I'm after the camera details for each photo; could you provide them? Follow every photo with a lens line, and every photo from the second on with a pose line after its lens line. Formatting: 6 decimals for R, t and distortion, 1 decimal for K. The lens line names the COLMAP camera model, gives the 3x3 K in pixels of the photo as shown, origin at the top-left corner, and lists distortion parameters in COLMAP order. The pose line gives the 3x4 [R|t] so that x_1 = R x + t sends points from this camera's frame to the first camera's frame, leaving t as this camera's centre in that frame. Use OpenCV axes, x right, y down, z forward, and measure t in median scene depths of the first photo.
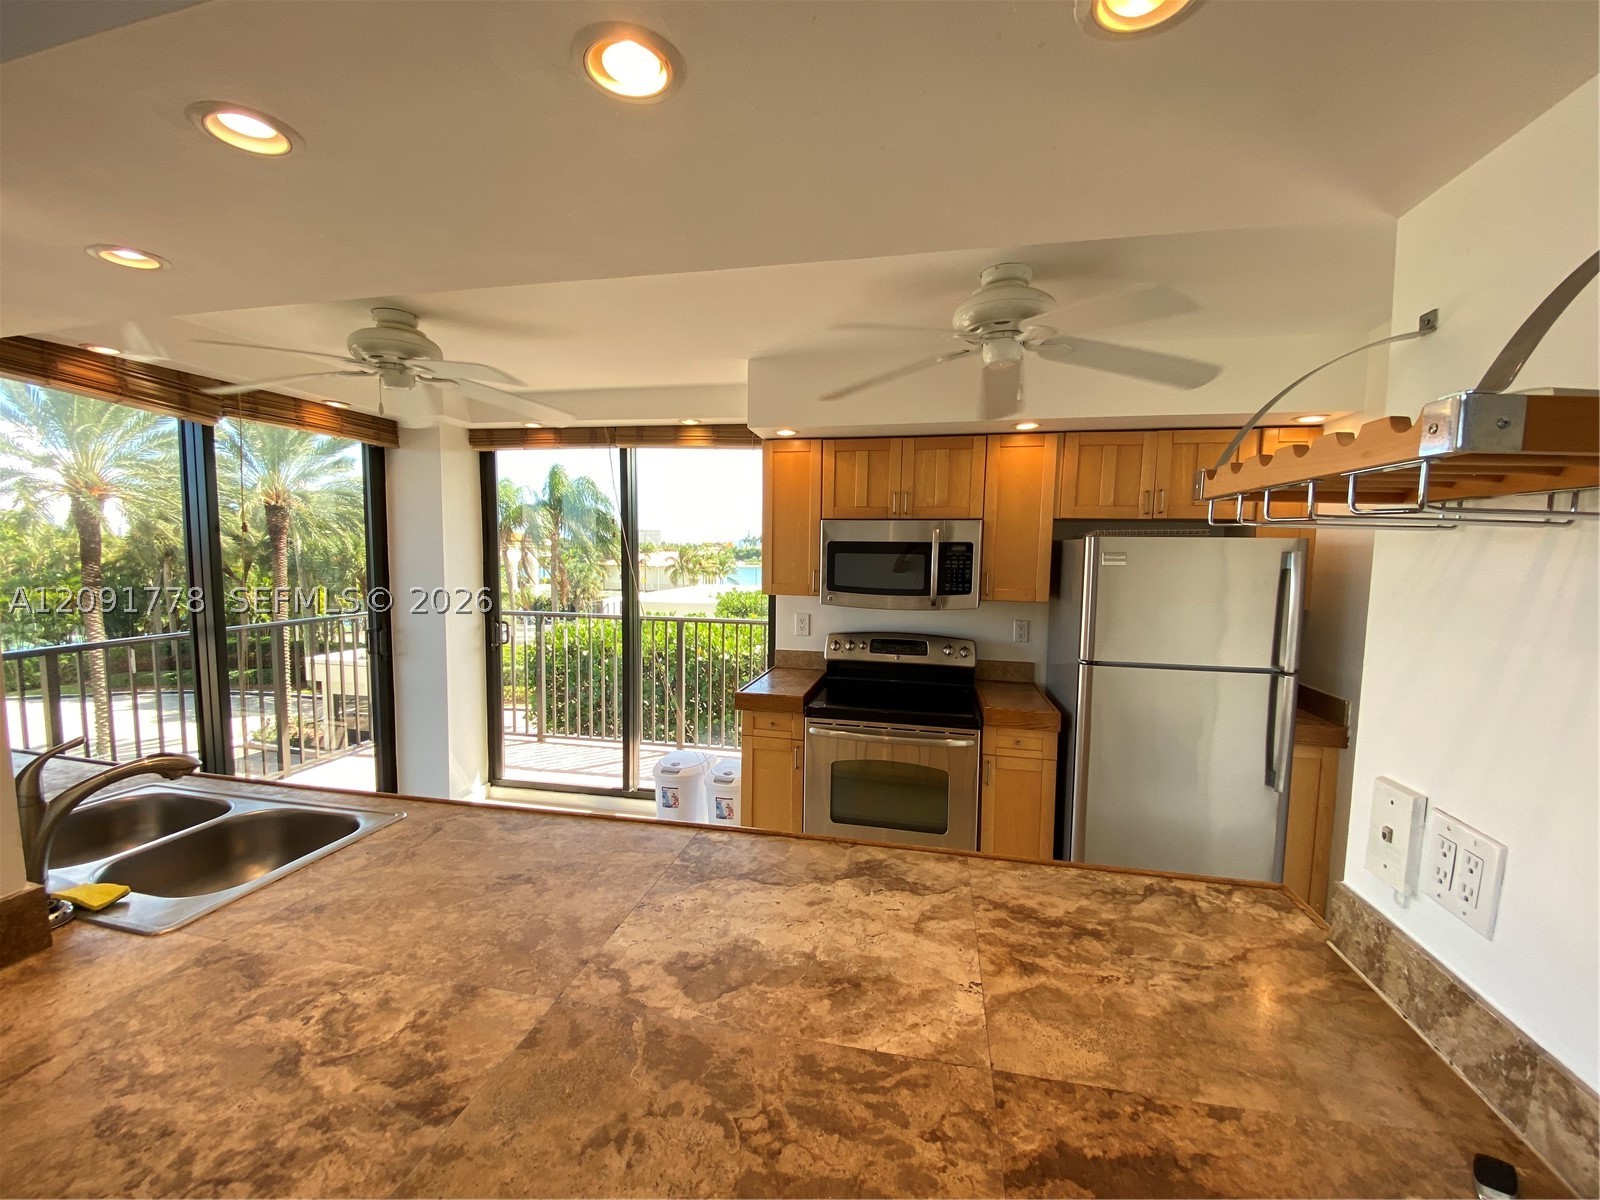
lens RADIAL K [[648.6, 0, 800.7], [0, 648.6, 606.2], [0, 0, 1]] dist [0.020185, -0.020092]
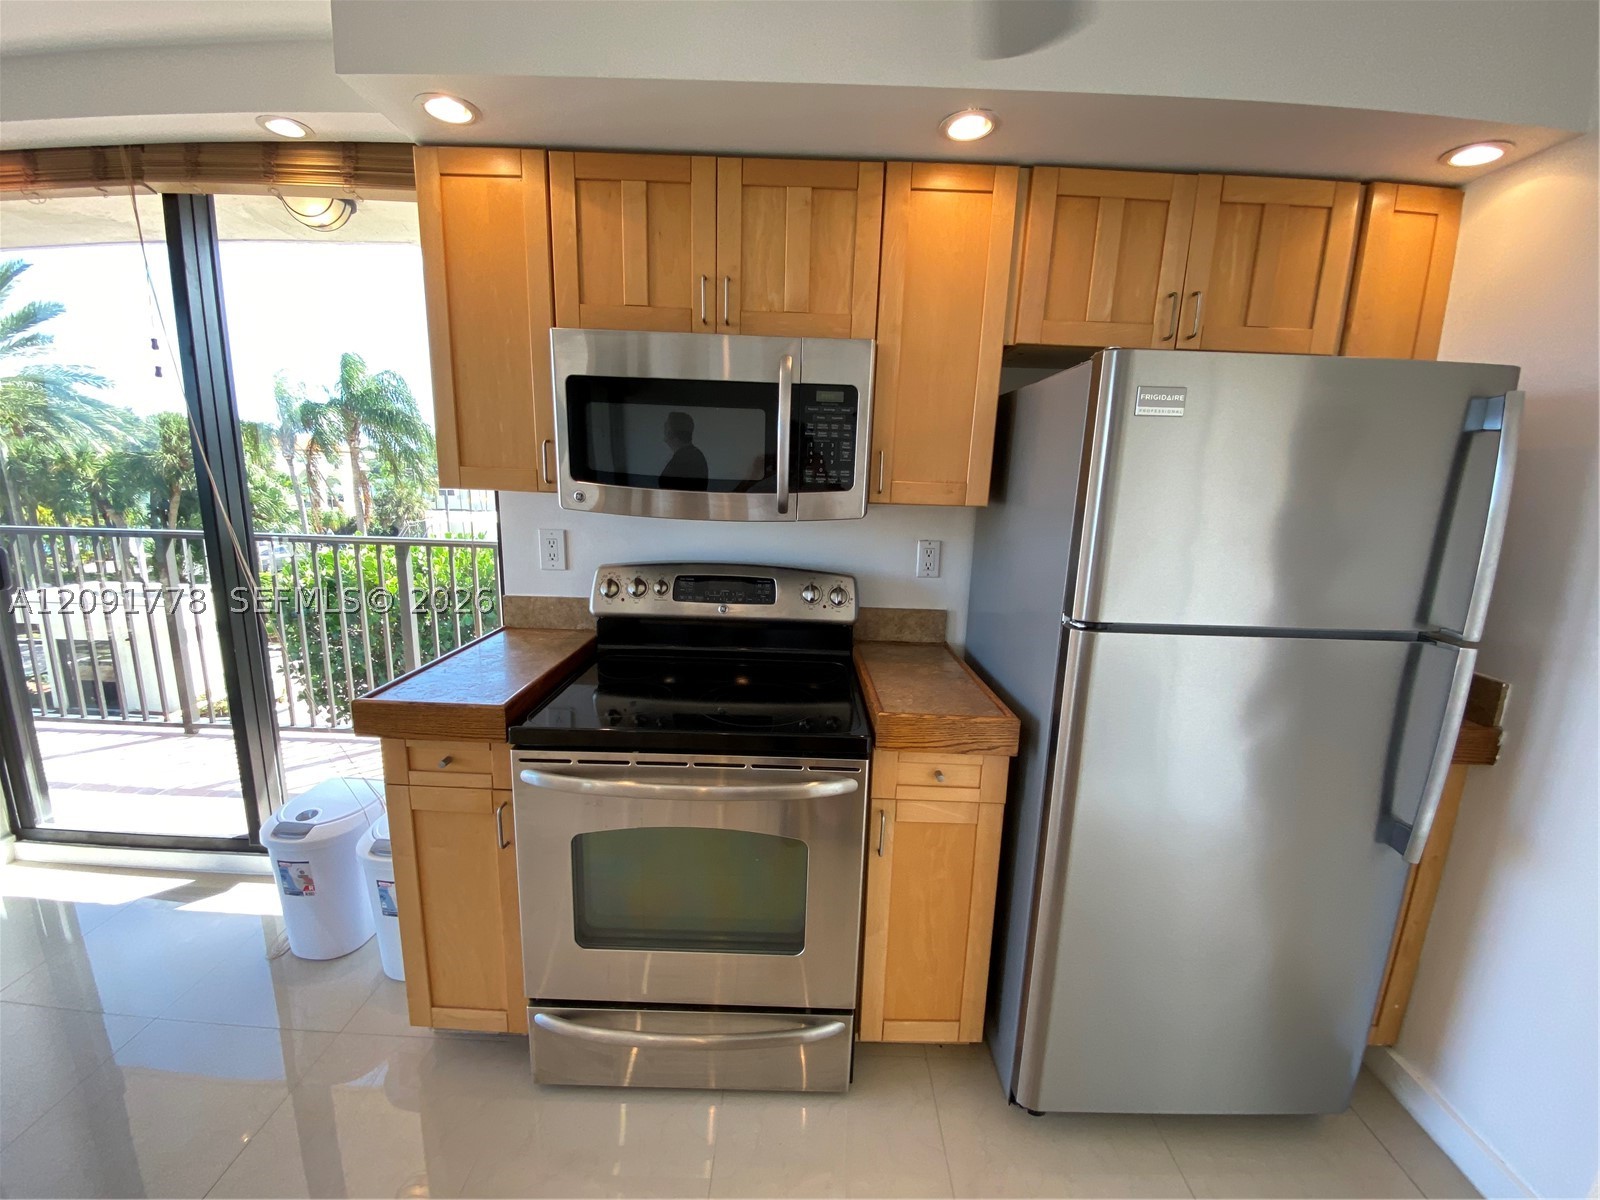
lens RADIAL K [[648.6, 0, 800.7], [0, 648.6, 606.2], [0, 0, 1]] dist [0.020185, -0.020092]
pose [[0.979640, -0.022780, 0.199467, 0.114919], [-0.000874, 0.993048, 0.117705, 0.012807], [-0.200762, -0.115483, 0.972810, 0.486945]]
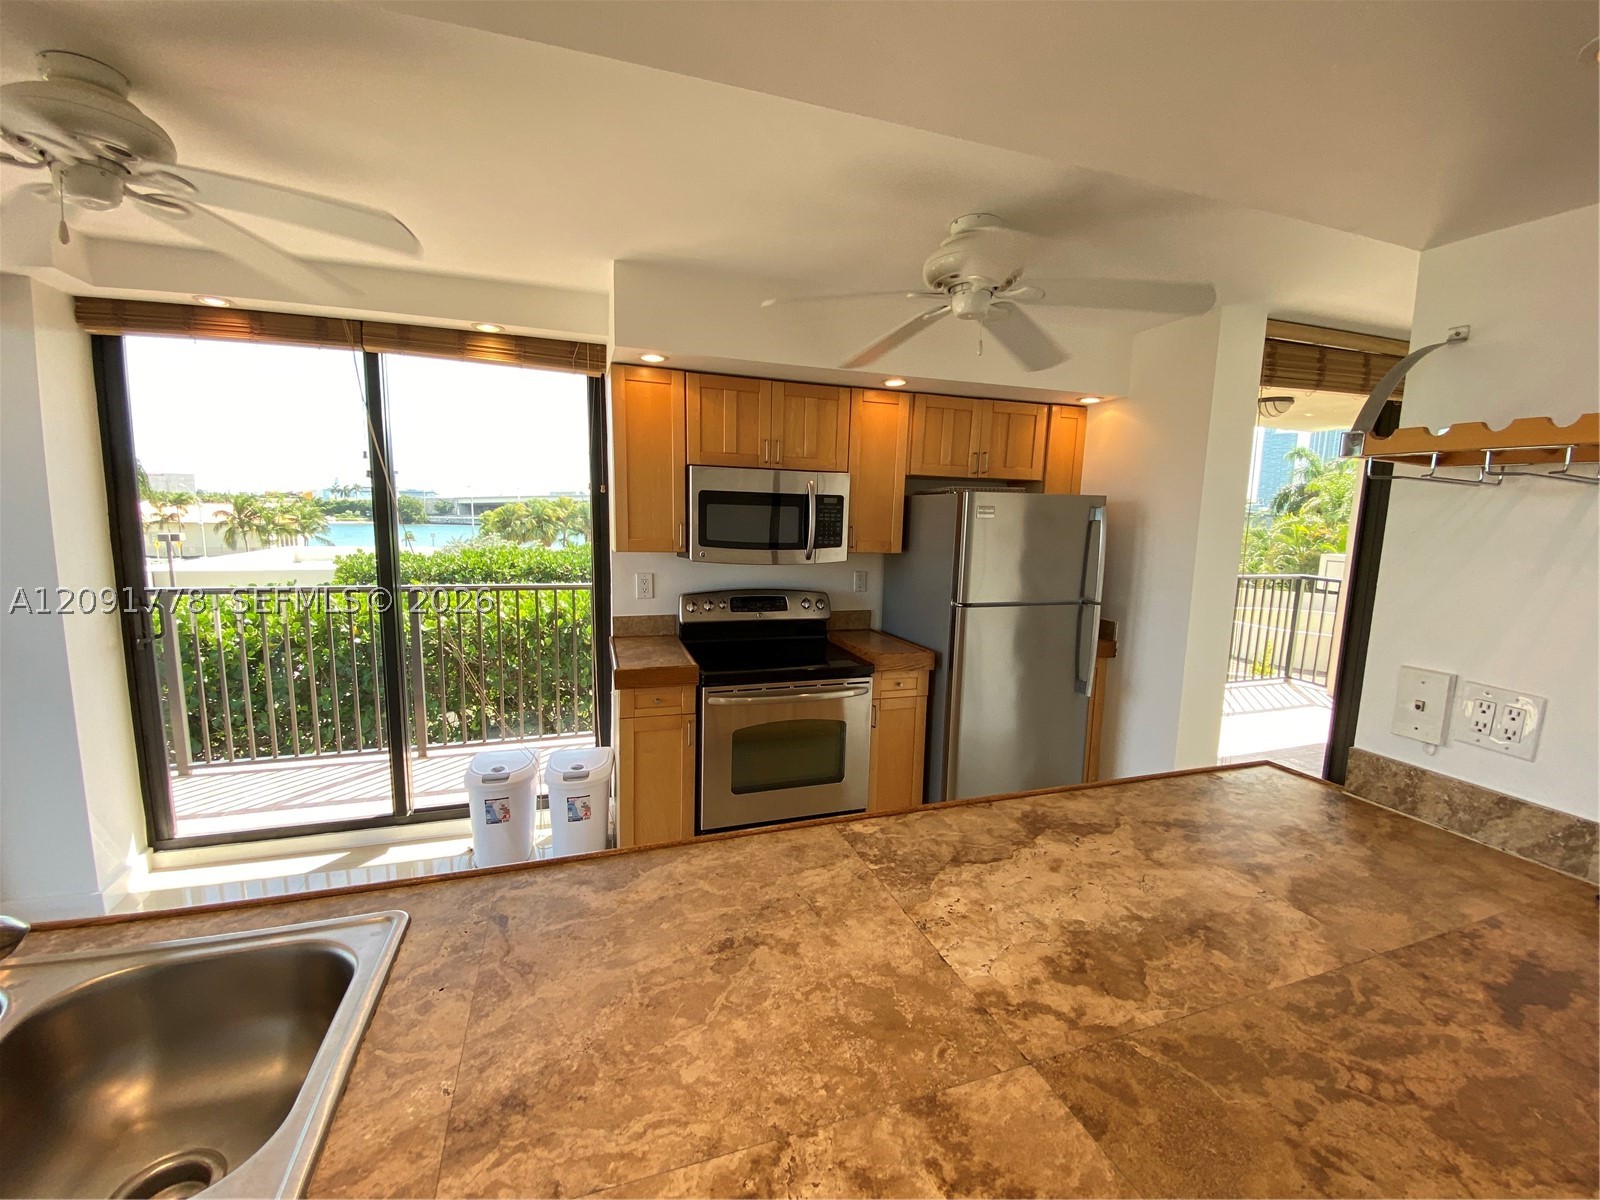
lens RADIAL K [[648.6, 0, 800.7], [0, 648.6, 606.2], [0, 0, 1]] dist [0.020185, -0.020092]
pose [[0.861950, -0.063053, 0.503056, -0.304469], [0.030483, 0.996887, 0.072718, -0.001497], [-0.506075, -0.047345, 0.861189, 0.156499]]
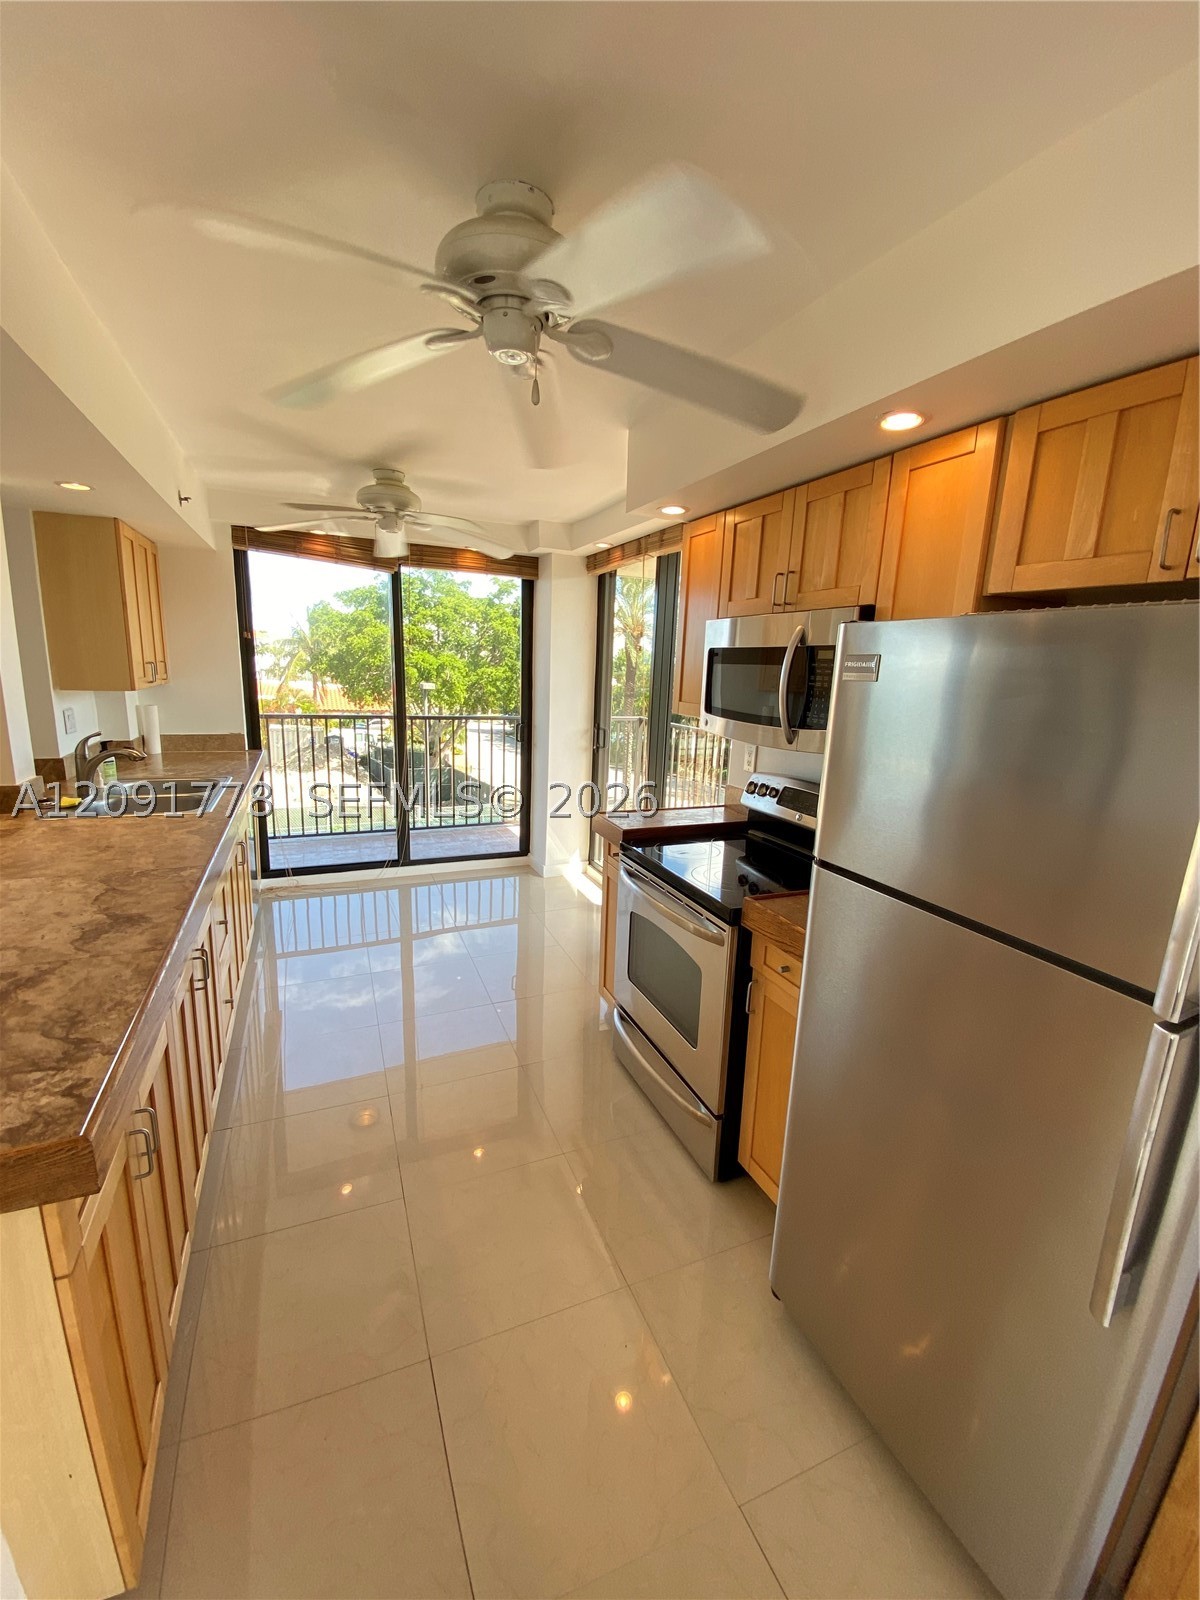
lens RADIAL K [[652.2, 0, 608.6], [0, 652.2, 814.3], [0, 0, 1]] dist [-0.000521, -0.014517]
pose [[0.583004, 0.189924, -0.789959, 0.639366], [-0.105227, 0.981756, 0.158376, -0.015823], [0.805626, -0.009209, 0.592352, 0.451257]]
